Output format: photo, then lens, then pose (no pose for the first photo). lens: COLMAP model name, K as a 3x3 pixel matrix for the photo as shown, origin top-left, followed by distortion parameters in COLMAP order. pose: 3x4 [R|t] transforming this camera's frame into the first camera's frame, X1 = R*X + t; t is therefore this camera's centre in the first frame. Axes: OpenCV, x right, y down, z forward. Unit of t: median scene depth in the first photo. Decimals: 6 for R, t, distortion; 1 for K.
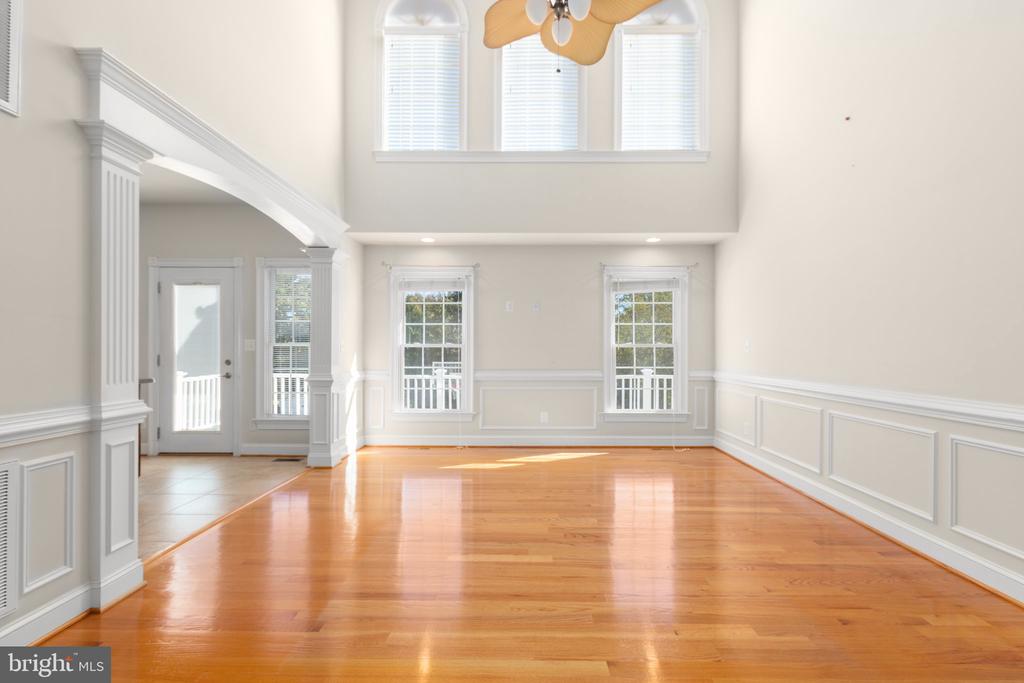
lens RADIAL K [[469.4, 0, 508.5], [0, 469.4, 347.3], [0, 0, 1]] dist [0.001920, -0.002079]
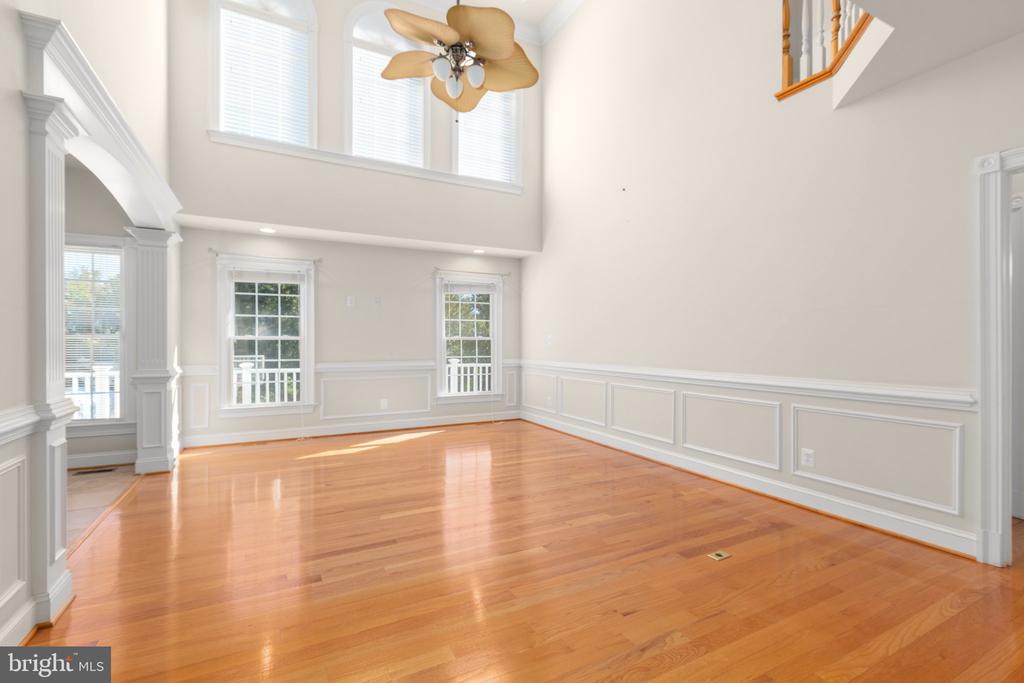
lens RADIAL K [[469.4, 0, 499.6], [0, 469.4, 342.6], [0, 0, 1]] dist [0.001920, -0.002079]
pose [[0.883885, -0.002172, 0.467700, -0.210947], [-0.000970, 0.999979, 0.006477, -0.001355], [-0.467704, -0.006178, 0.883864, -0.095386]]
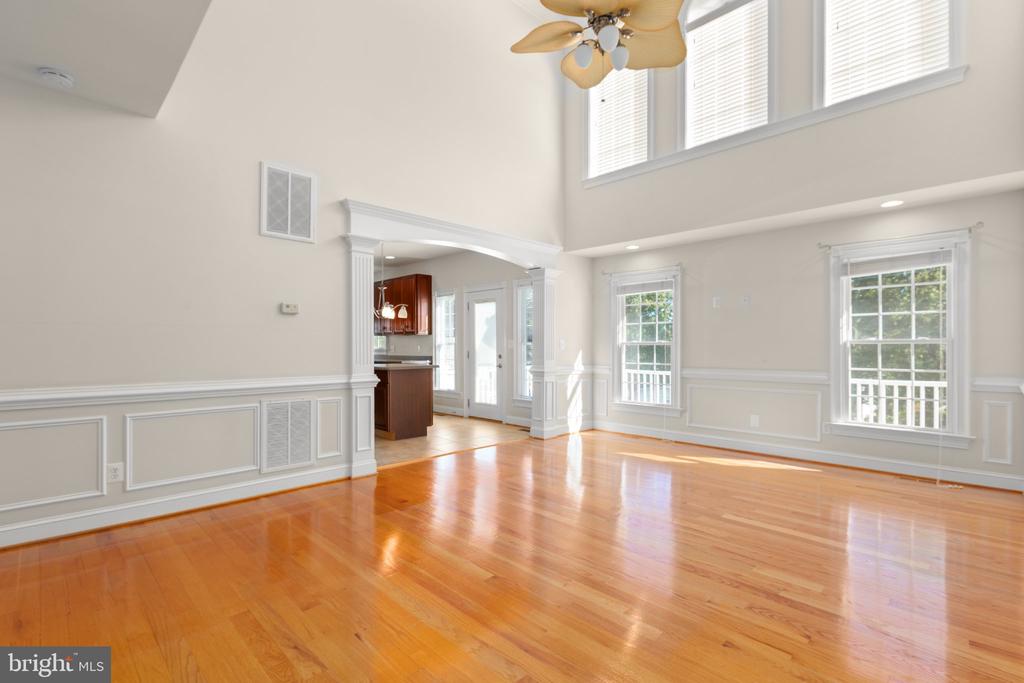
lens RADIAL K [[469.4, 0, 508.8], [0, 469.4, 341.2], [0, 0, 1]] dist [0.001920, -0.002079]
pose [[0.714839, -0.010075, -0.699216, 0.399709], [0.004528, 0.999942, -0.009779, 0.000646], [0.699274, 0.003824, 0.714843, 0.016537]]
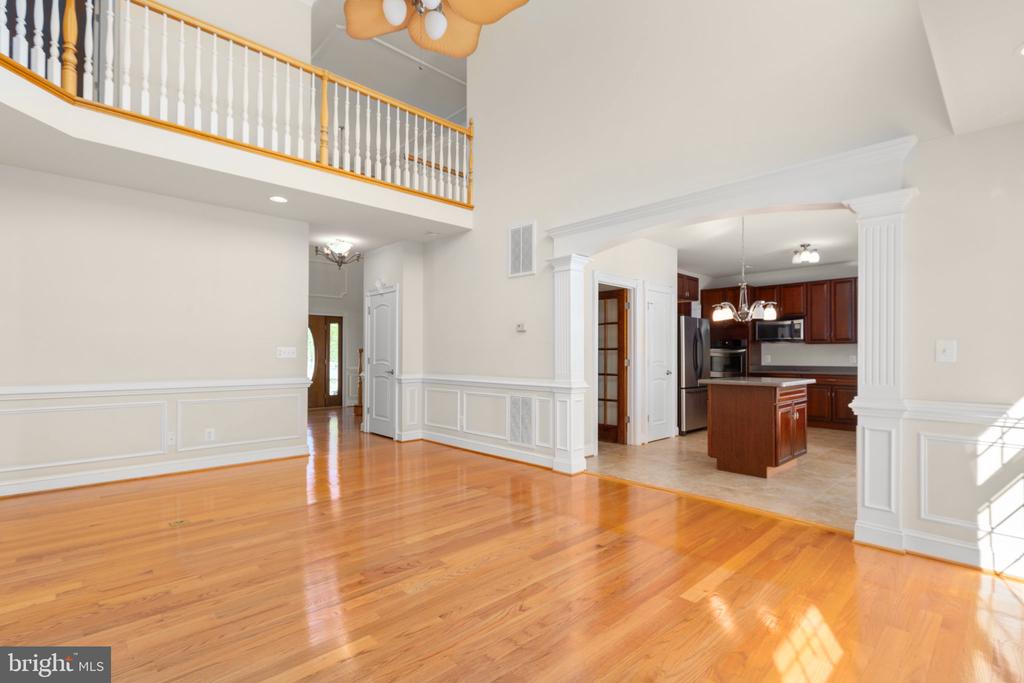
lens RADIAL K [[469.4, 0, 525.4], [0, 469.4, 352.0], [0, 0, 1]] dist [0.001920, -0.002079]
pose [[-0.687500, -0.007048, -0.726150, 0.355811], [0.000299, 0.999950, -0.009989, 0.002457], [0.726184, -0.007085, -0.687464, 0.987910]]
